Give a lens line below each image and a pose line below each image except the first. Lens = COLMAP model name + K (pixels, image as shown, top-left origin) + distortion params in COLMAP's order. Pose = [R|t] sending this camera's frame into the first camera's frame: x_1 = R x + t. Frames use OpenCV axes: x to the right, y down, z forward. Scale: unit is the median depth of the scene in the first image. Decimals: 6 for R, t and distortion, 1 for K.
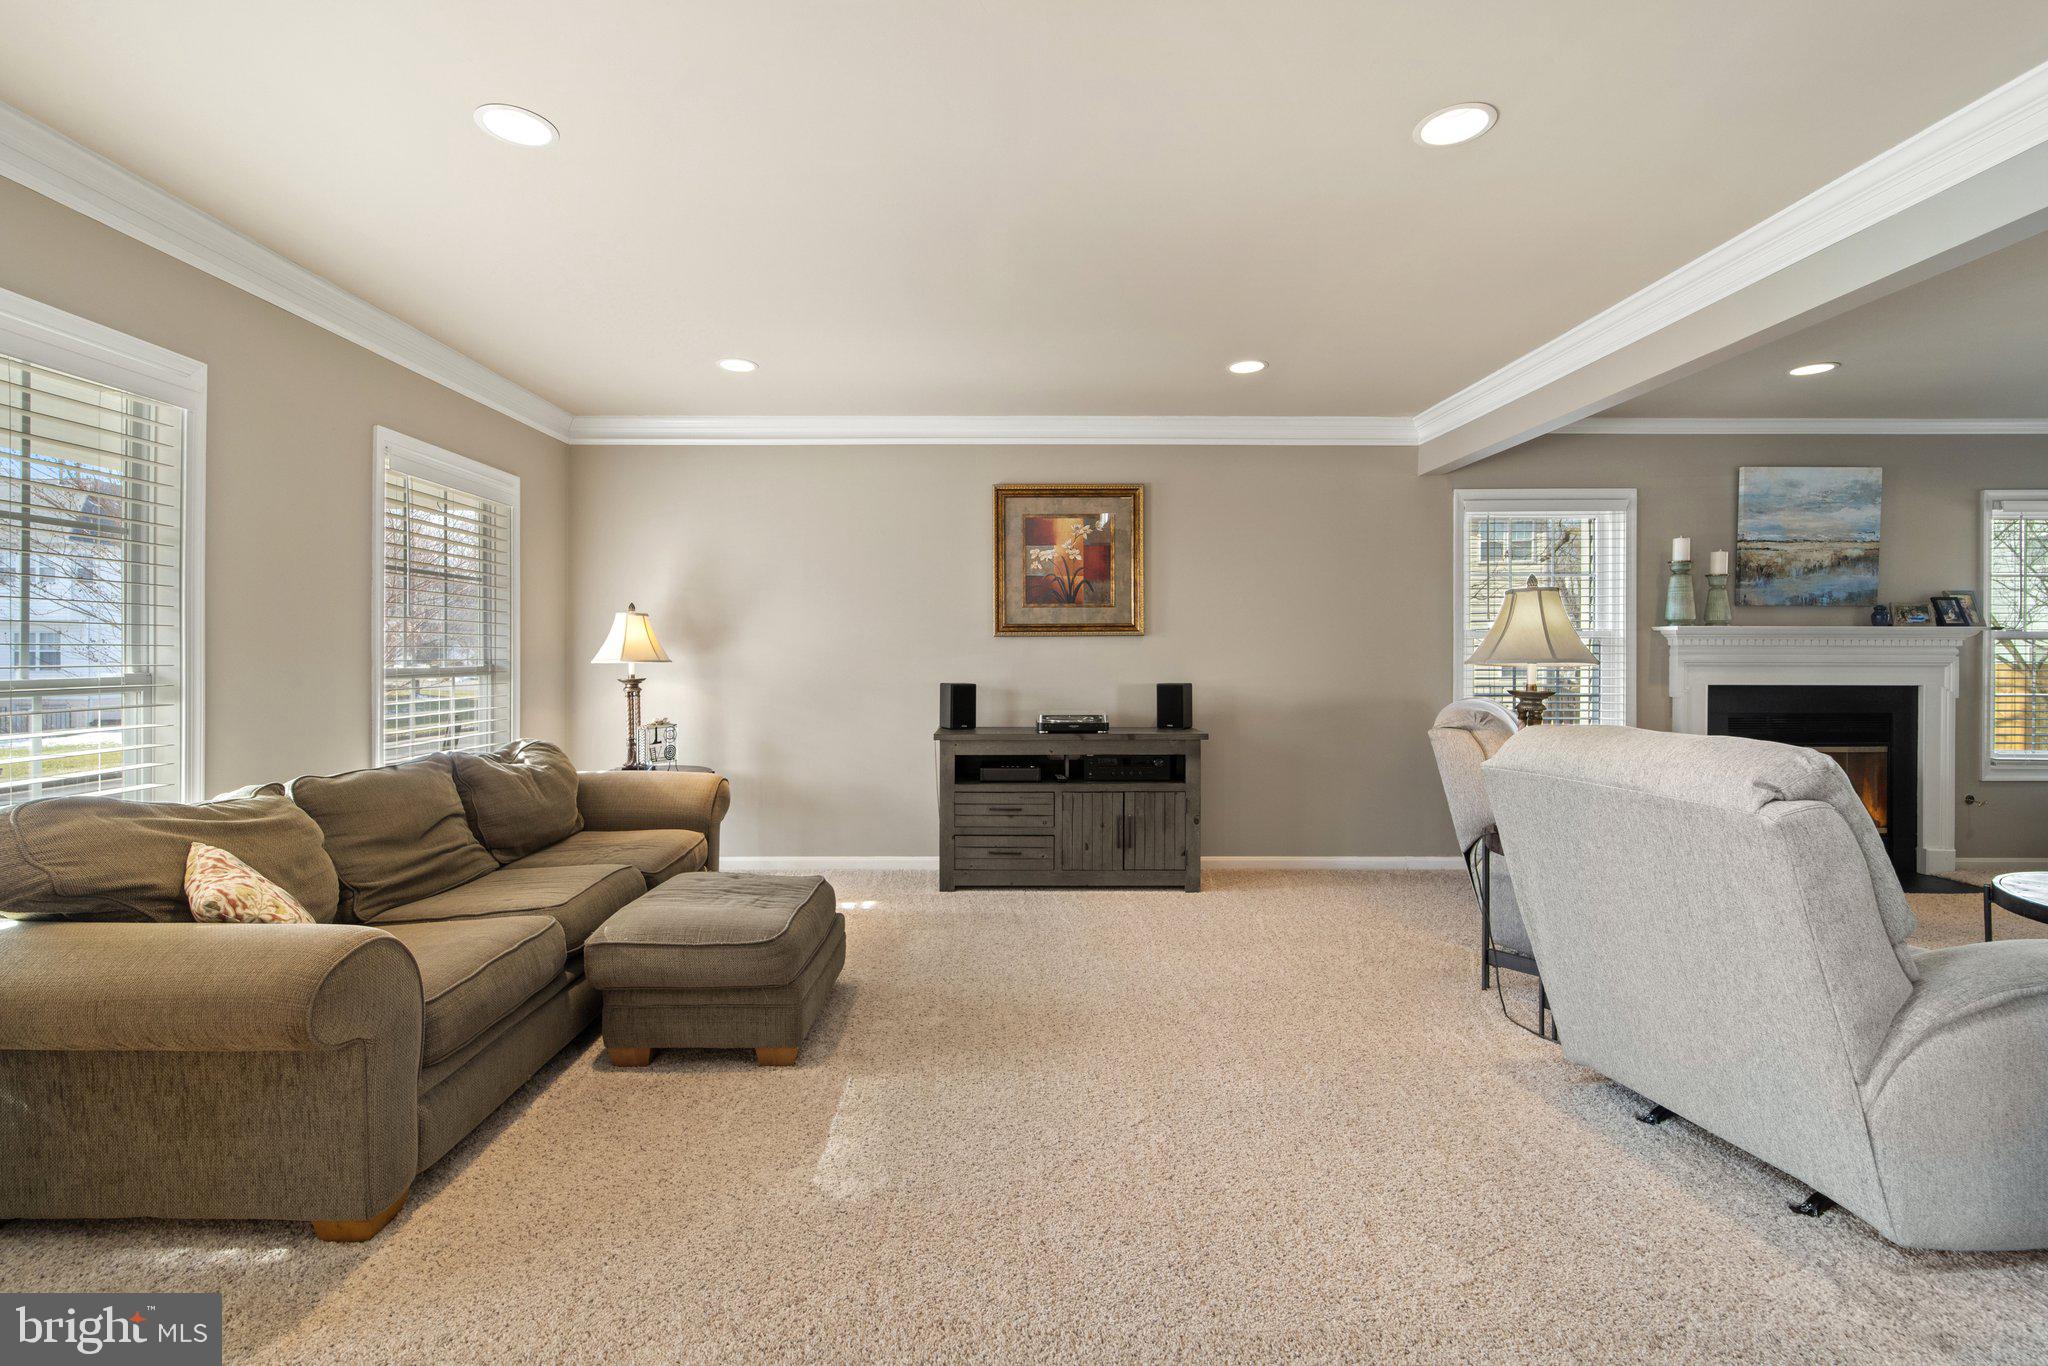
lens RADIAL K [[880.0, 0, 1004.8], [0, 880.0, 653.2], [0, 0, 1]] dist [0.000401, -0.000695]
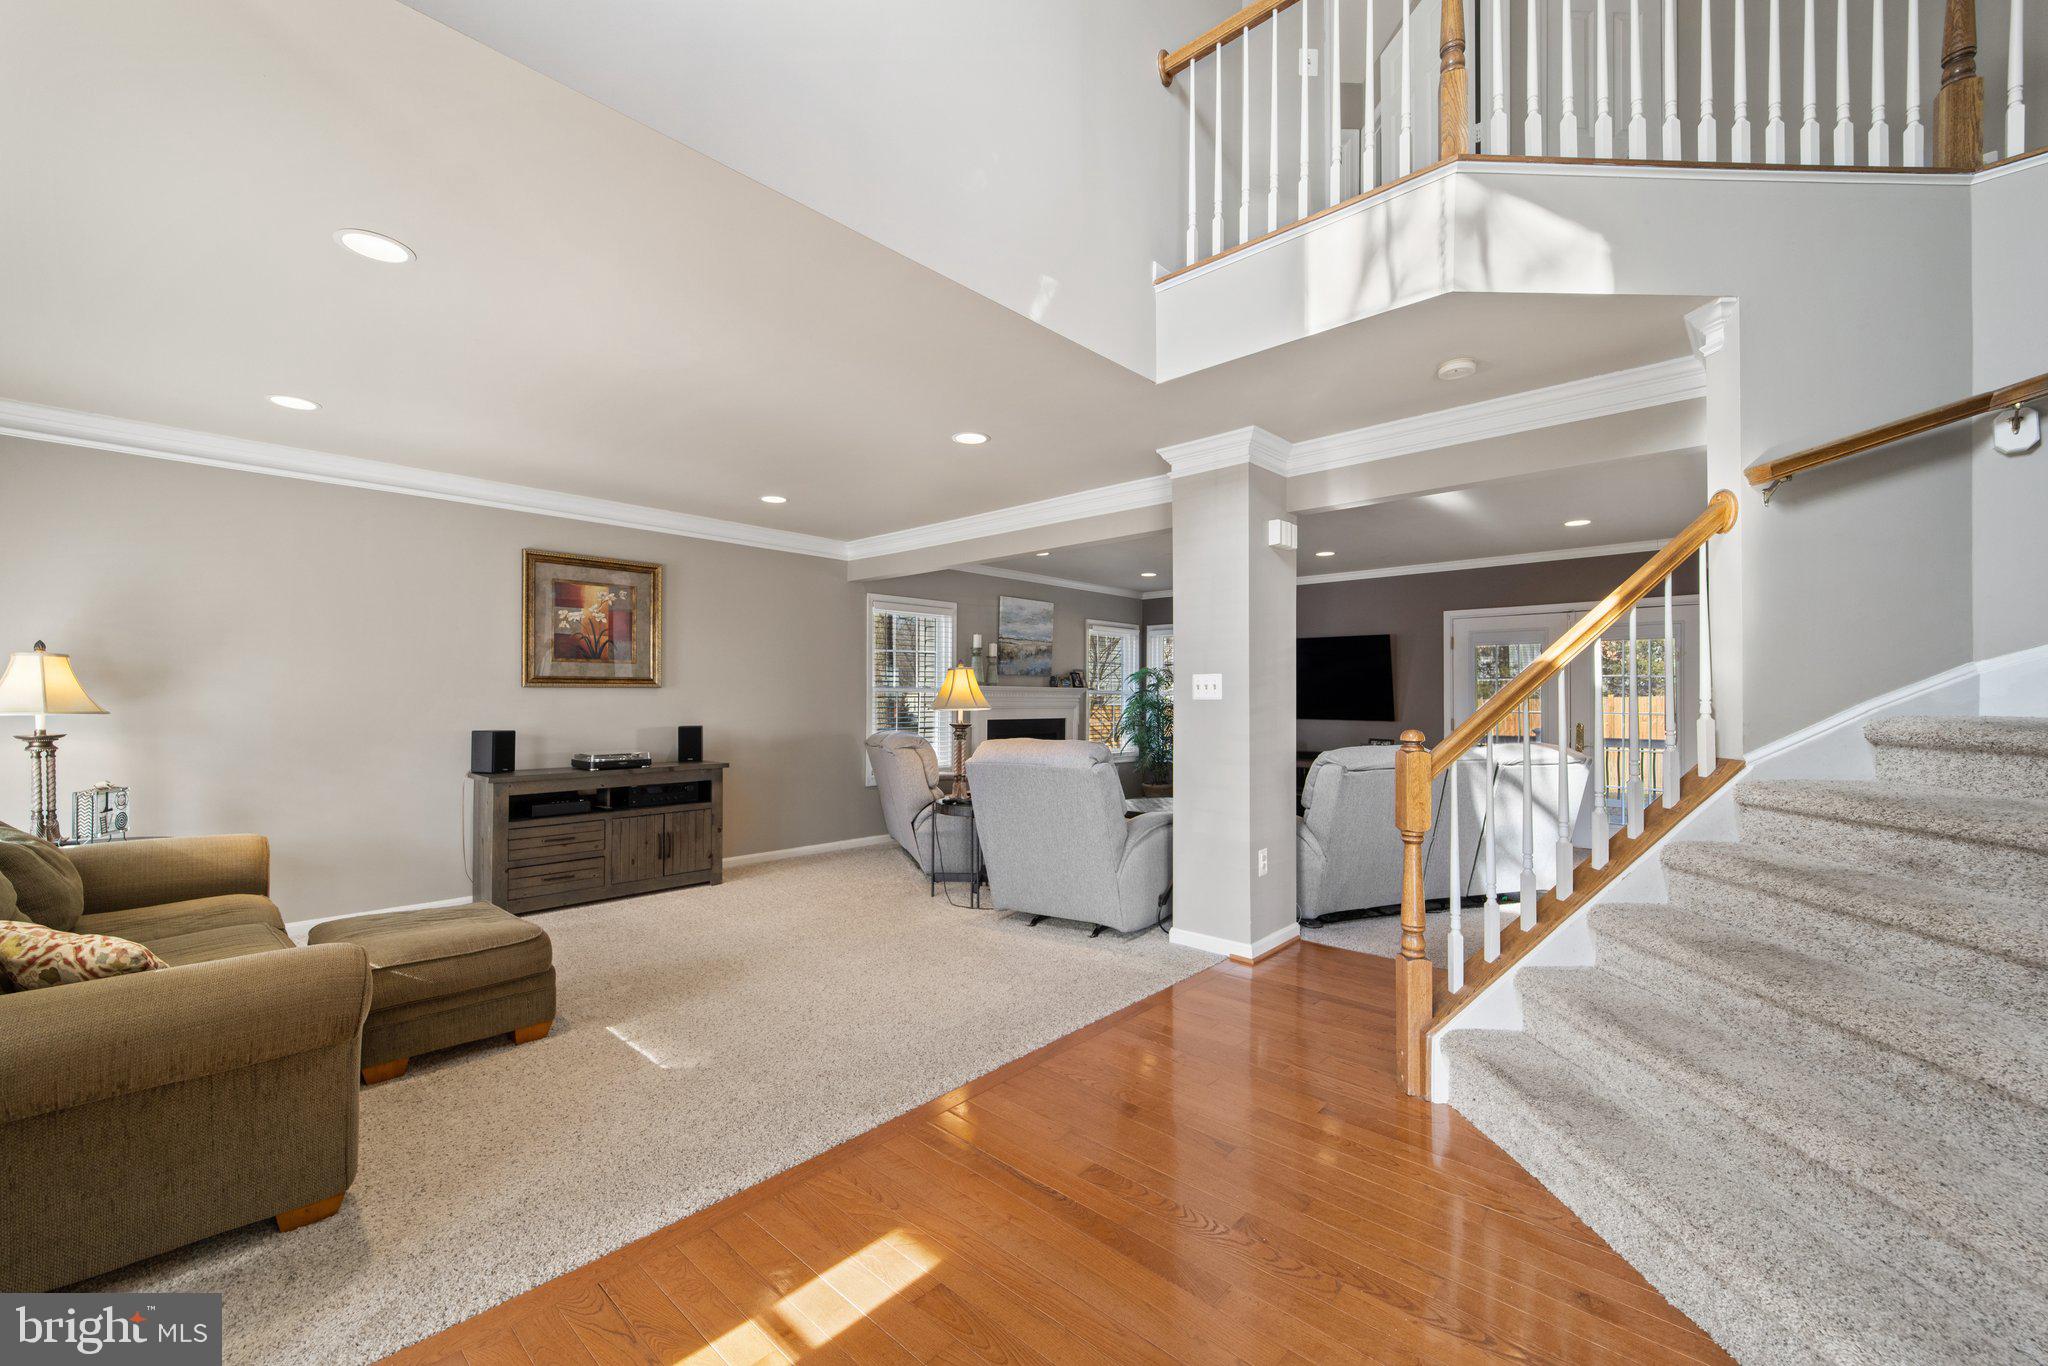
lens RADIAL K [[821.3, 0, 1023.6], [0, 821.3, 687.7], [0, 0, 1]] dist [0.001008, -0.000008]
pose [[0.679848, 0.011641, 0.733261, -0.357748], [-0.002015, 0.999900, -0.014006, -0.005275], [-0.733351, 0.008044, 0.679803, -0.160192]]
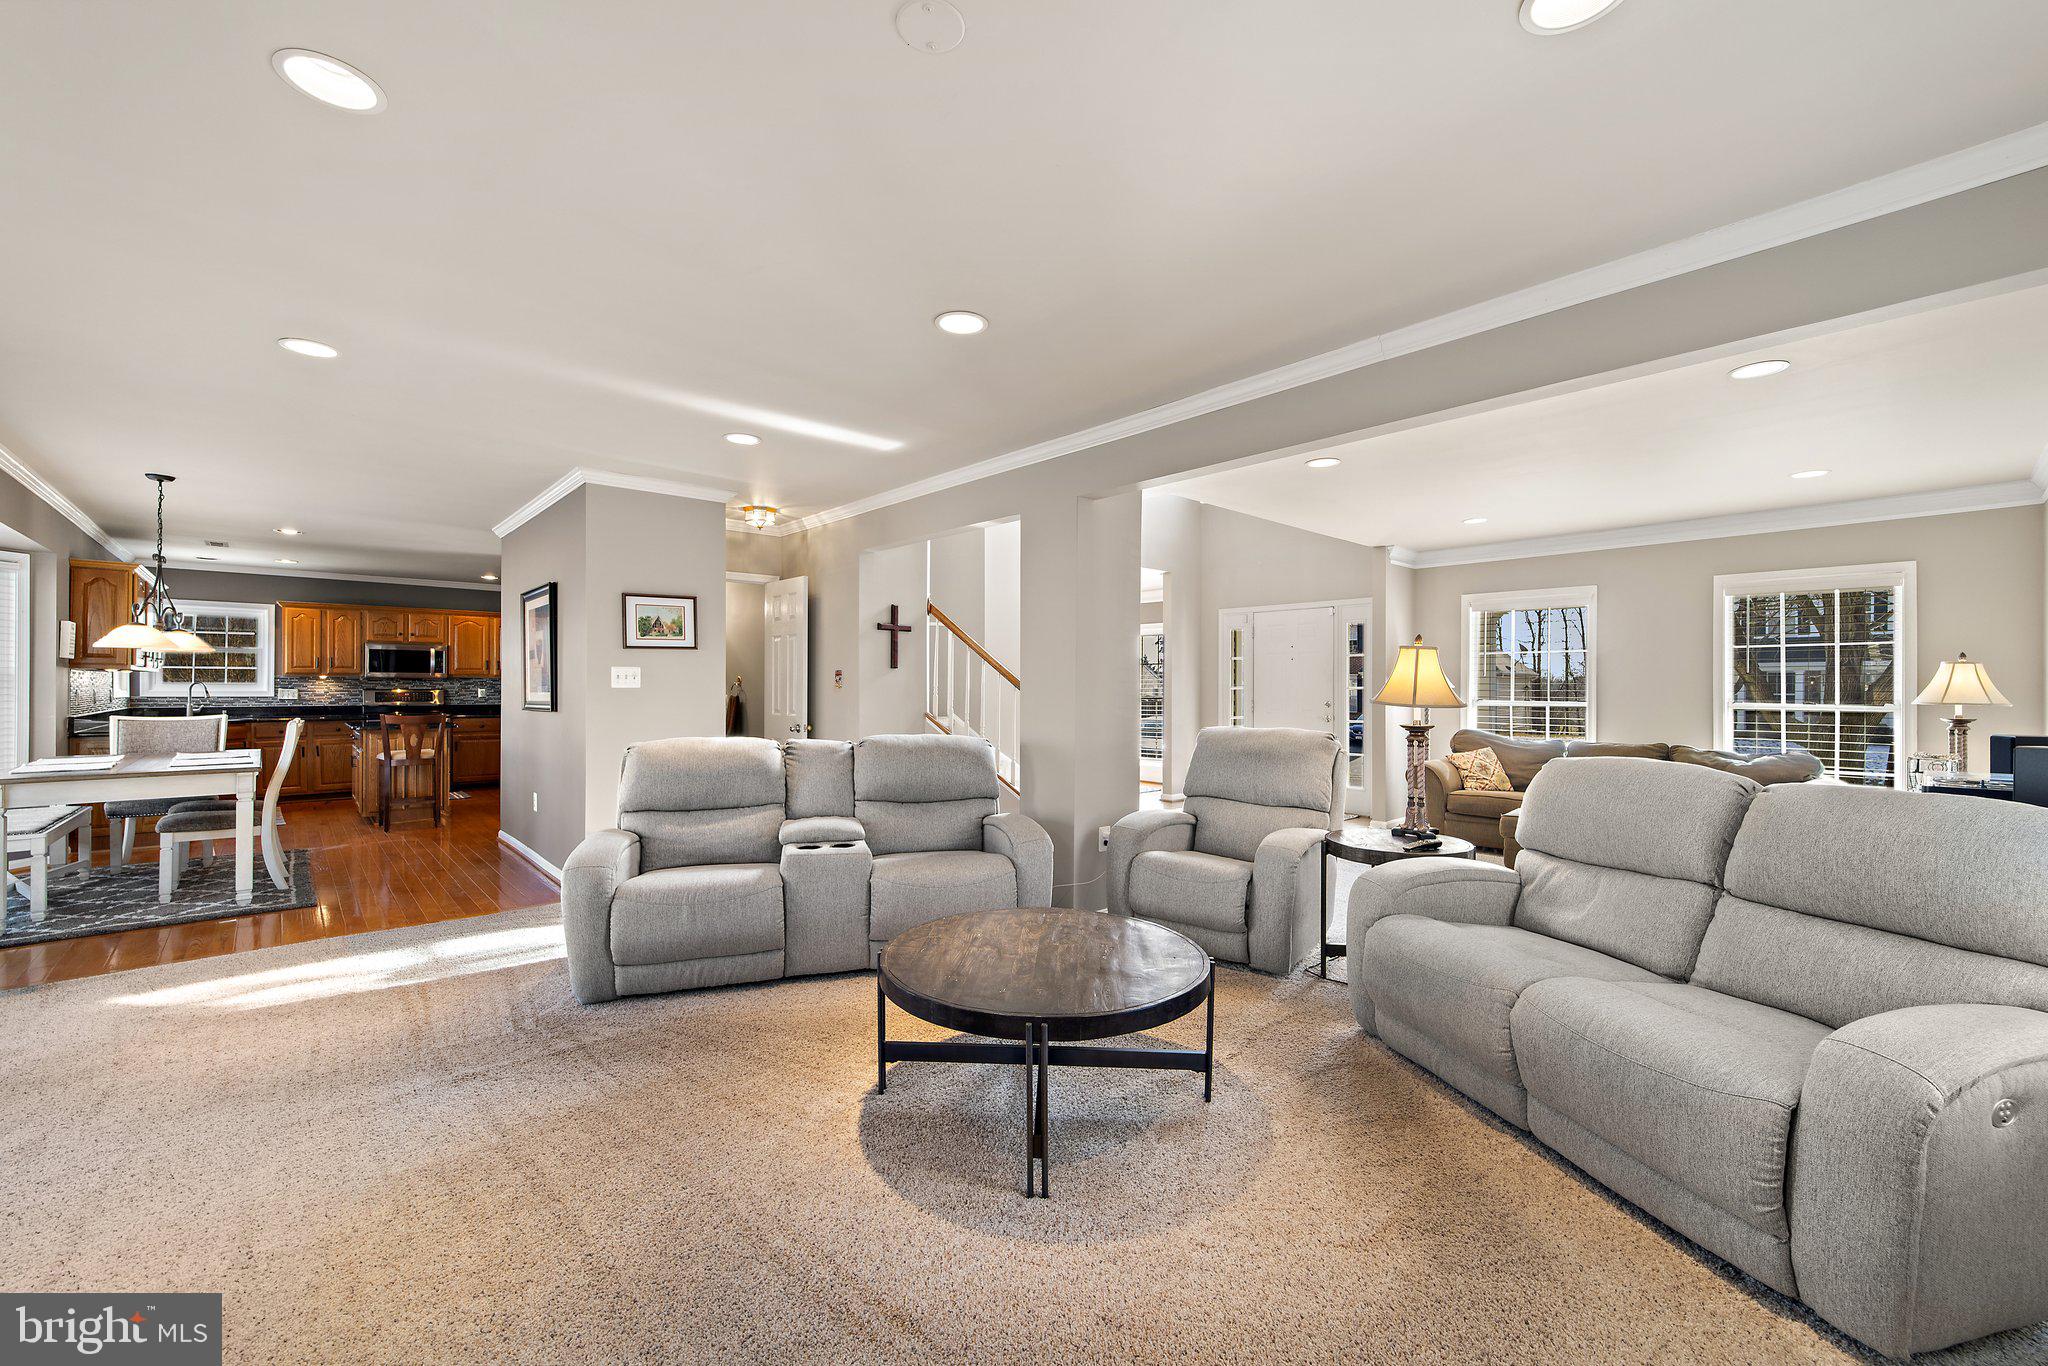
lens RADIAL K [[821.3, 0, 1020.9], [0, 821.3, 685.1], [0, 0, 1]] dist [0.001008, -0.000008]
pose [[-0.736175, -0.005096, -0.676772, 1.169217], [-0.003667, 0.999987, -0.003541, -0.005891], [0.676781, -0.000125, -0.736184, 0.957893]]
